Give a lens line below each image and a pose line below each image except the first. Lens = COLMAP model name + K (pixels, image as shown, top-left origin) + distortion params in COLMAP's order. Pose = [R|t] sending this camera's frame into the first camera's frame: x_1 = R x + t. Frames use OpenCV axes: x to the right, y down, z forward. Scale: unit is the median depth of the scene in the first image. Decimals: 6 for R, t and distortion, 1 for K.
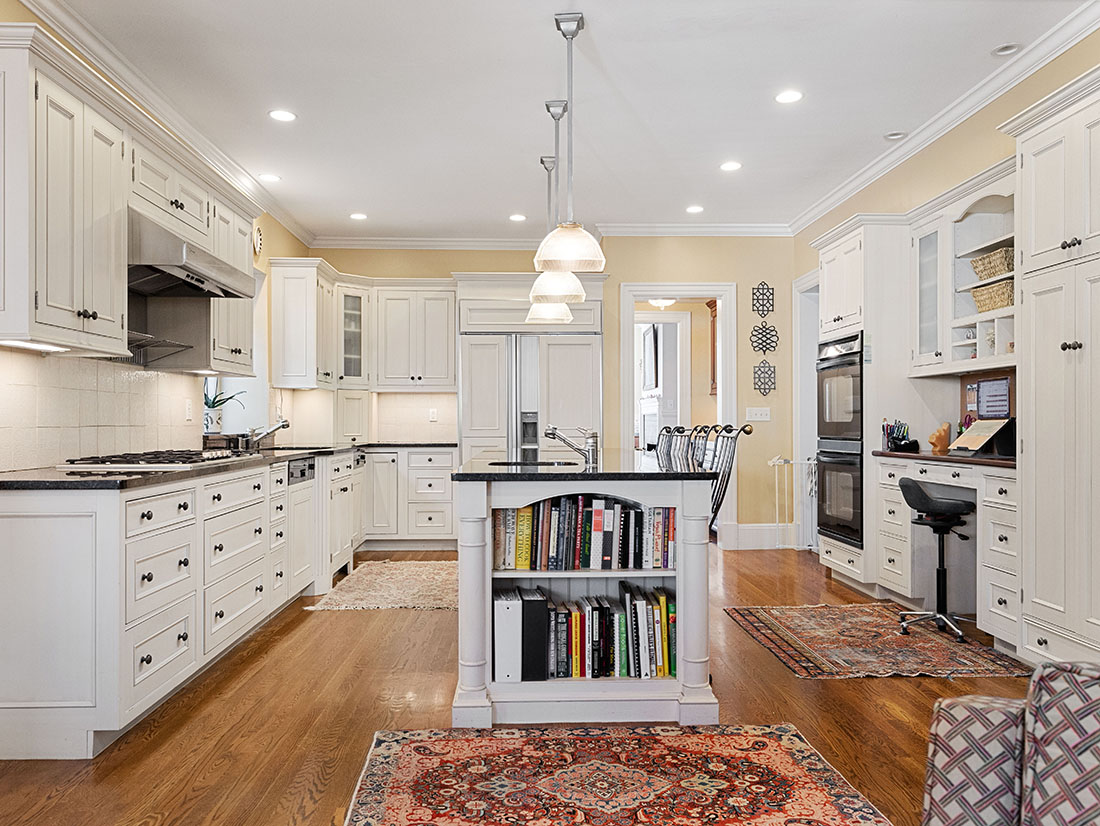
lens RADIAL K [[838.6, 0, 550.0], [0, 838.6, 413.0], [0, 0, 1]] dist [0.000921, 0.002852]
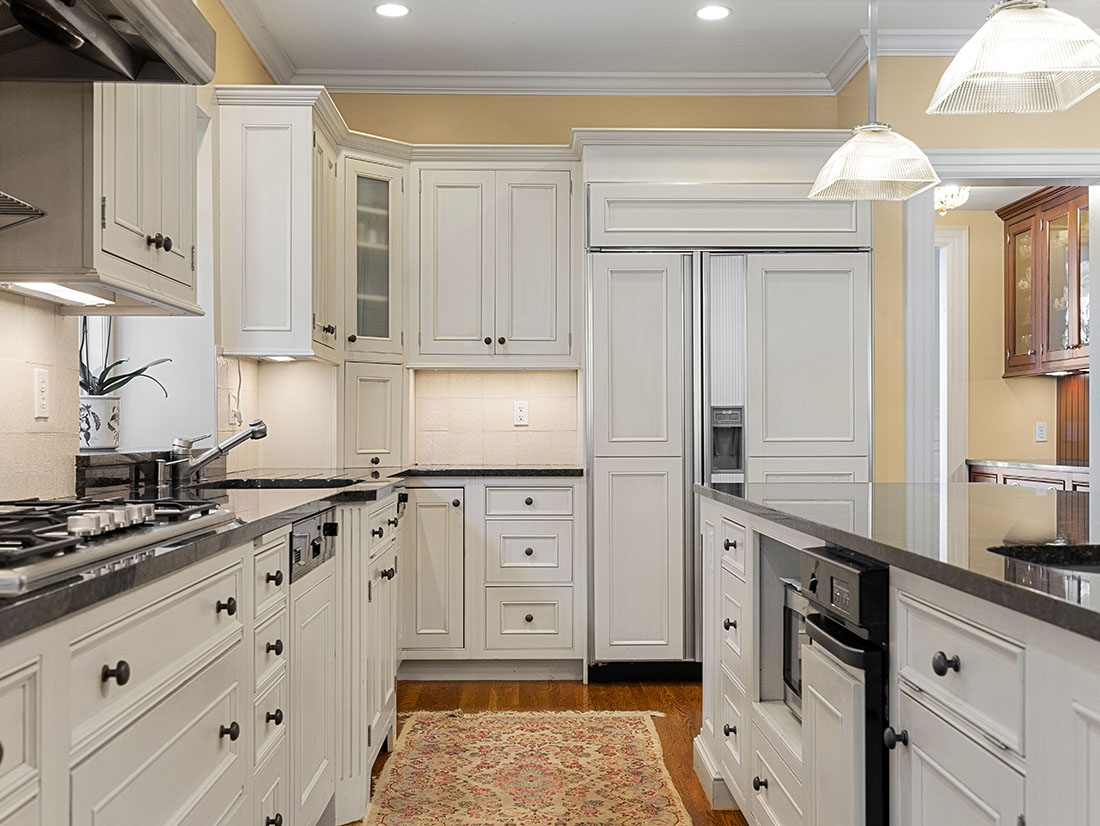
lens RADIAL K [[1170.2, 0, 551.3], [0, 1170.2, 417.7], [0, 0, 1]] dist [0.007761, 0.000907]
pose [[0.999913, 0.000894, -0.013122, -0.121481], [-0.000883, 0.999999, 0.000891, 0.004864], [0.013123, -0.000880, 0.999914, 0.300690]]
